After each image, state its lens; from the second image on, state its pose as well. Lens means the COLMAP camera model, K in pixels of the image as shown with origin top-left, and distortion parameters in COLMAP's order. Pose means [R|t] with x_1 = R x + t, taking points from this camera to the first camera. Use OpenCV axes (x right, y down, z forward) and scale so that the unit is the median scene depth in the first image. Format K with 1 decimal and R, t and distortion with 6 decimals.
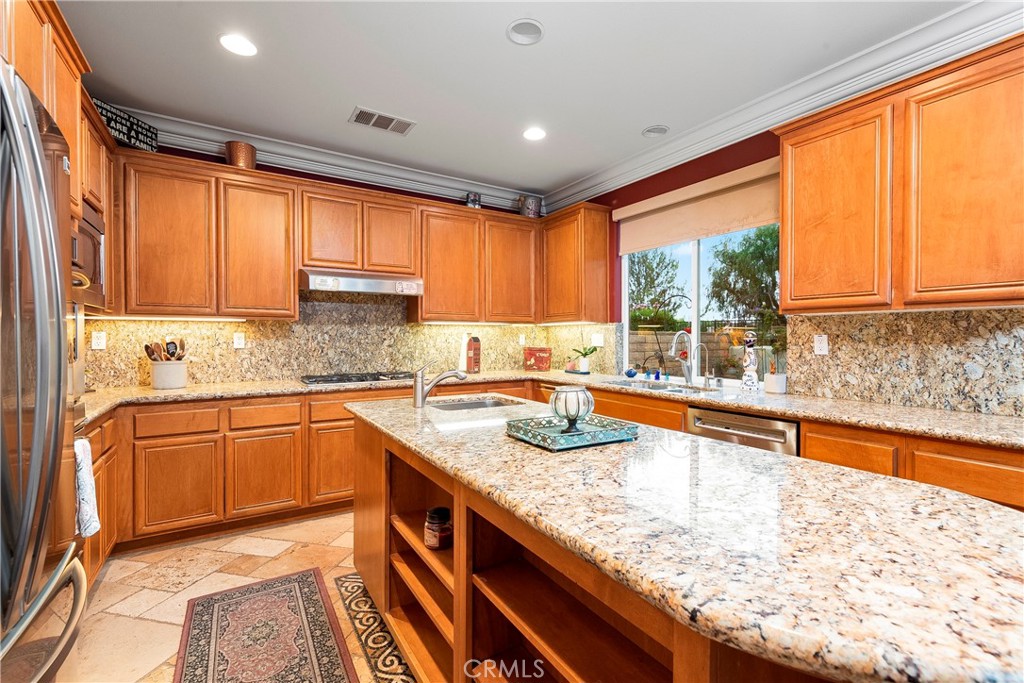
lens RADIAL K [[448.4, 0, 512.9], [0, 448.4, 343.2], [0, 0, 1]] dist [0.003438, -0.000294]
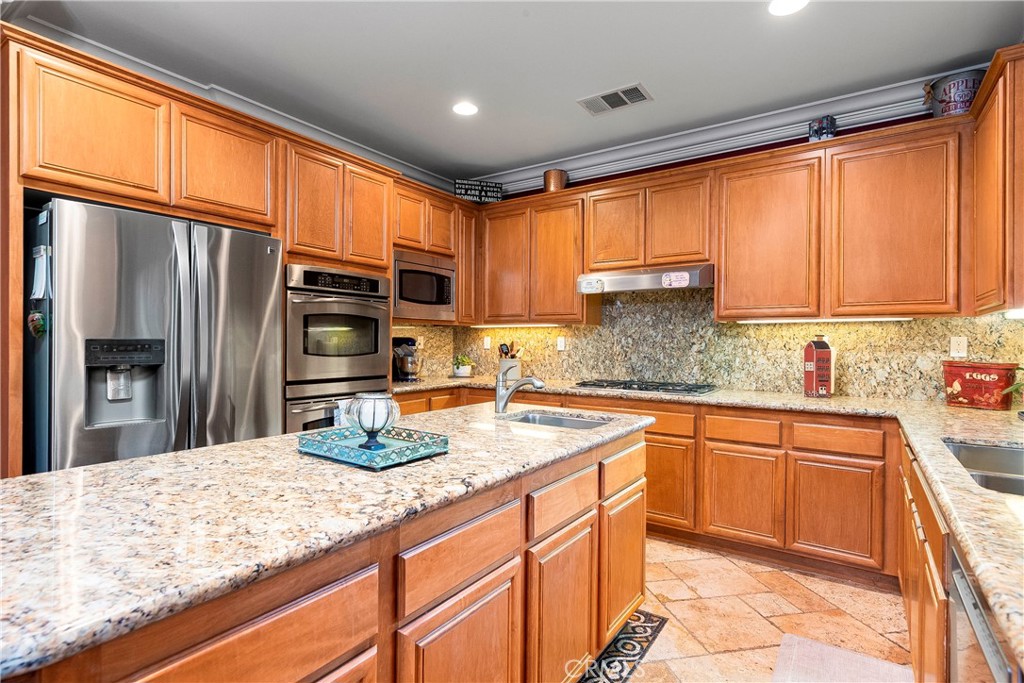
lens RADIAL K [[506.0, 0, 511.6], [0, 506.0, 341.9], [0, 0, 1]] dist [0.005077, -0.000571]
pose [[0.396148, 0.002895, -0.918182, 0.469699], [-0.017519, 0.999837, -0.004406, -0.001984], [0.918020, 0.017831, 0.396134, 0.352263]]
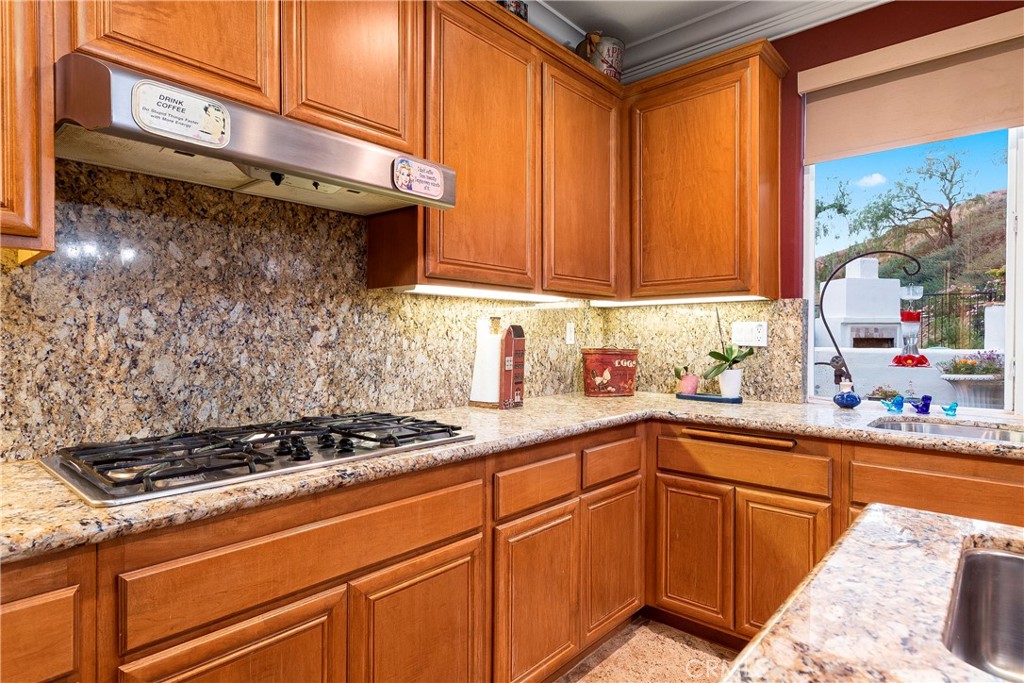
lens RADIAL K [[558.9, 0, 513.9], [0, 558.9, 343.2], [0, 0, 1]] dist [0.004807, -0.000717]
pose [[0.959480, -0.000545, 0.281777, -0.278555], [0.000503, 1.000000, 0.000222, 0.003943], [-0.281777, -0.000071, 0.959480, 0.541062]]
